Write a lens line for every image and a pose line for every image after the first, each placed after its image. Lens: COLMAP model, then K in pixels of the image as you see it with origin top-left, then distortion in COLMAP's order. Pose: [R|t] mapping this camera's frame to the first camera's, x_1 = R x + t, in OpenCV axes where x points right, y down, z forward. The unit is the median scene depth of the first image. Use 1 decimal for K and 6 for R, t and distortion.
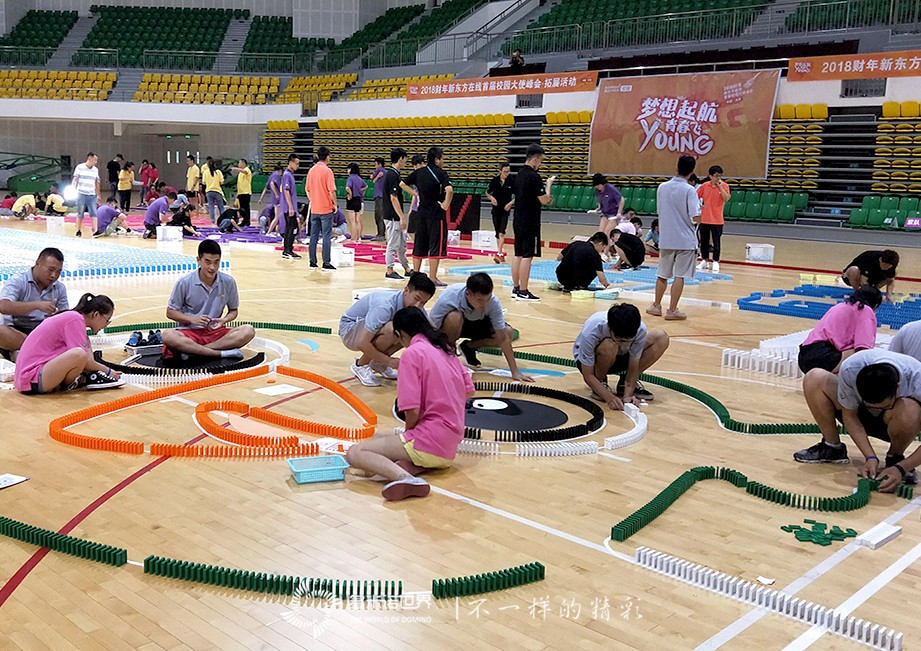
lens RADIAL K [[915.0, 0, 462.7], [0, 915.0, 332.4], [0, 0, 1]] dist [-0.014021, 0.000000]
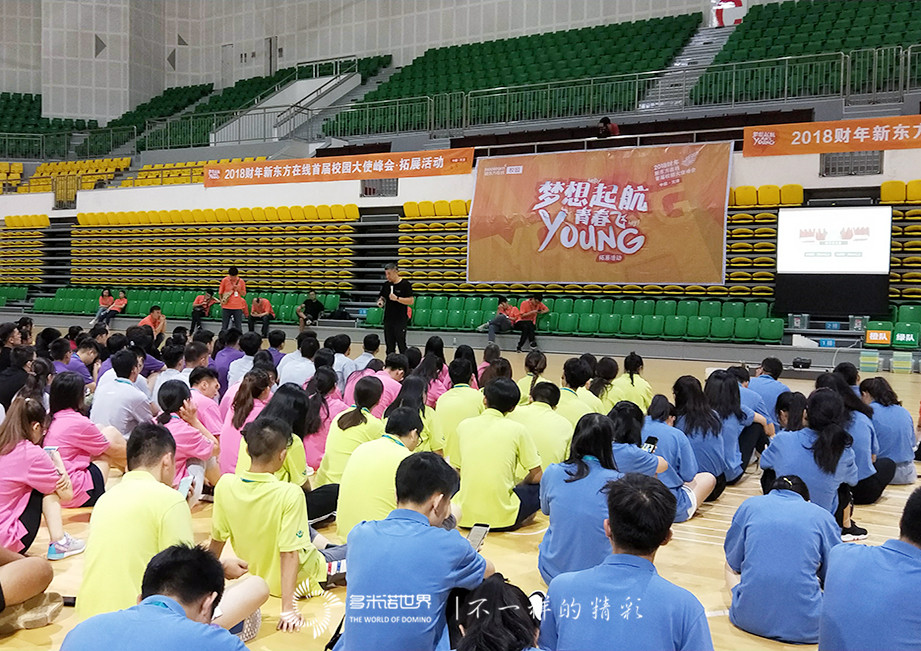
lens RADIAL K [[915.0, 0, 464.6], [0, 915.0, 322.2], [0, 0, 1]] dist [-0.014021, 0.000000]
pose [[0.968594, -0.025143, 0.247373, -0.052174], [0.056764, 0.990962, -0.121540, -0.051329], [-0.242081, 0.131765, 0.961267, 0.295377]]
